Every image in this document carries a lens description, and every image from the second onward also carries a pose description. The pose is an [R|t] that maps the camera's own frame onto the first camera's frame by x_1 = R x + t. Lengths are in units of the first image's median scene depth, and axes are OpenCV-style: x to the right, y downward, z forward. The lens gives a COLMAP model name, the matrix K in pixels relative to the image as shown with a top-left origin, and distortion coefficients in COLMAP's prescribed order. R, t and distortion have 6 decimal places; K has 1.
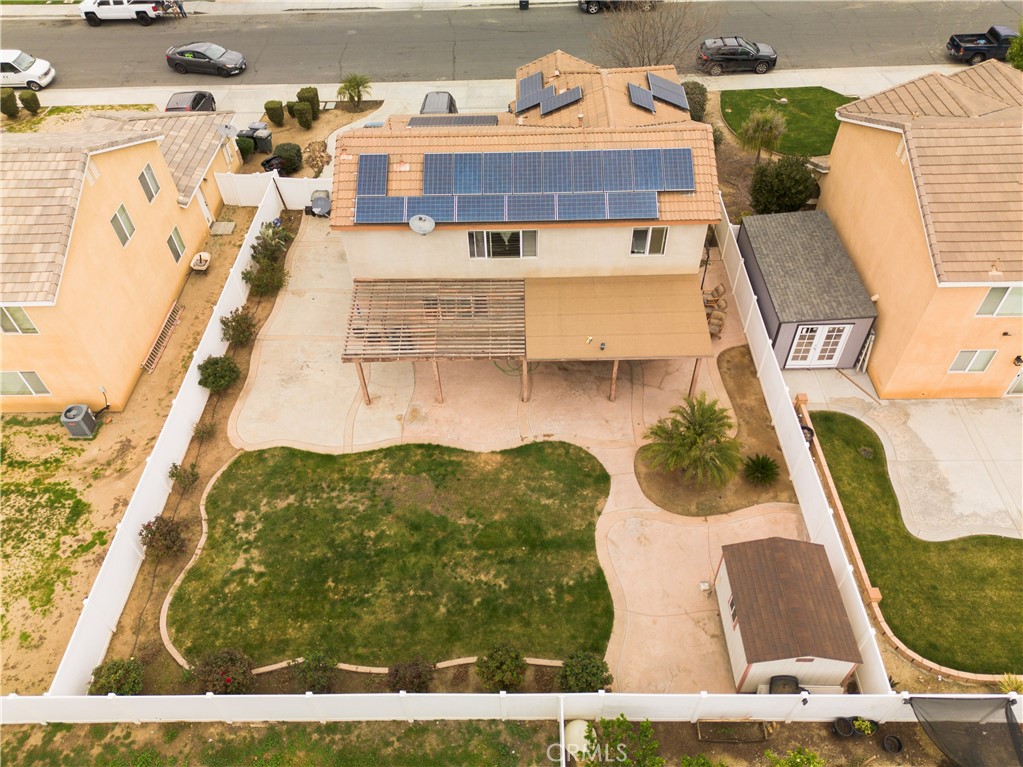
lens RADIAL K [[716.5, 0, 511.5], [0, 716.5, 383.5], [0, 0, 1]] dist [0.083513, -0.071435]
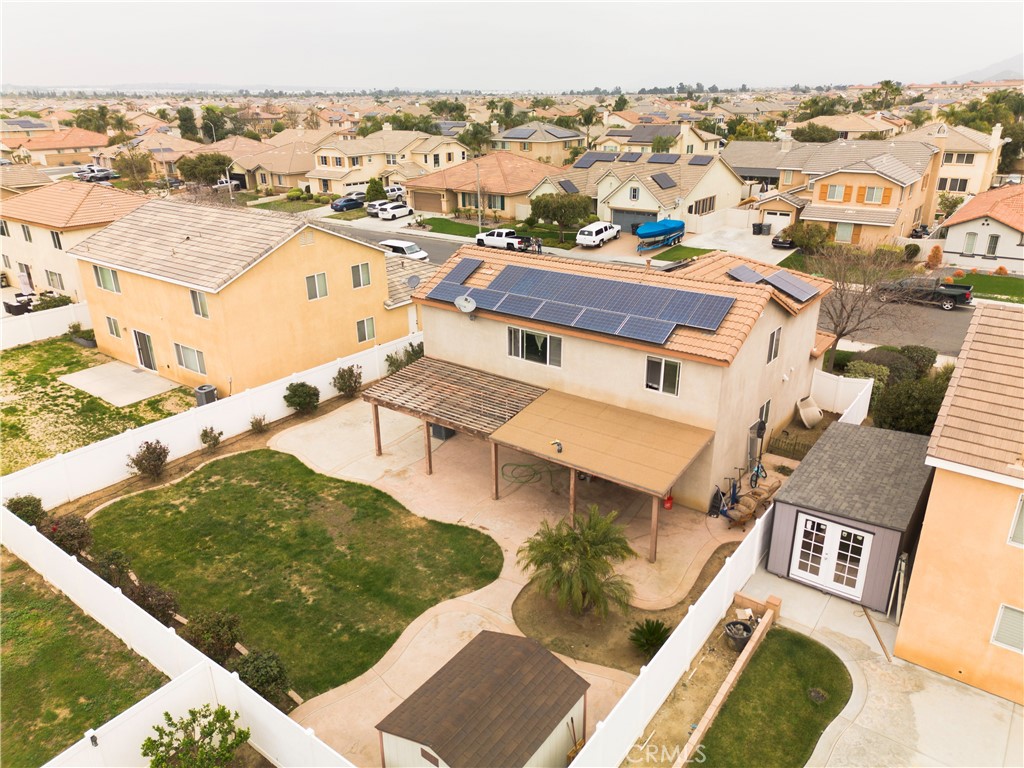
lens RADIAL K [[717.2, 0, 512.0], [0, 717.2, 384.0], [0, 0, 1]] dist [0.083513, -0.071435]
pose [[0.806971, 0.236465, -0.541185, 0.551332], [-0.441394, 0.850298, -0.286642, 0.167769], [0.392388, 0.470188, 0.790541, 0.198508]]
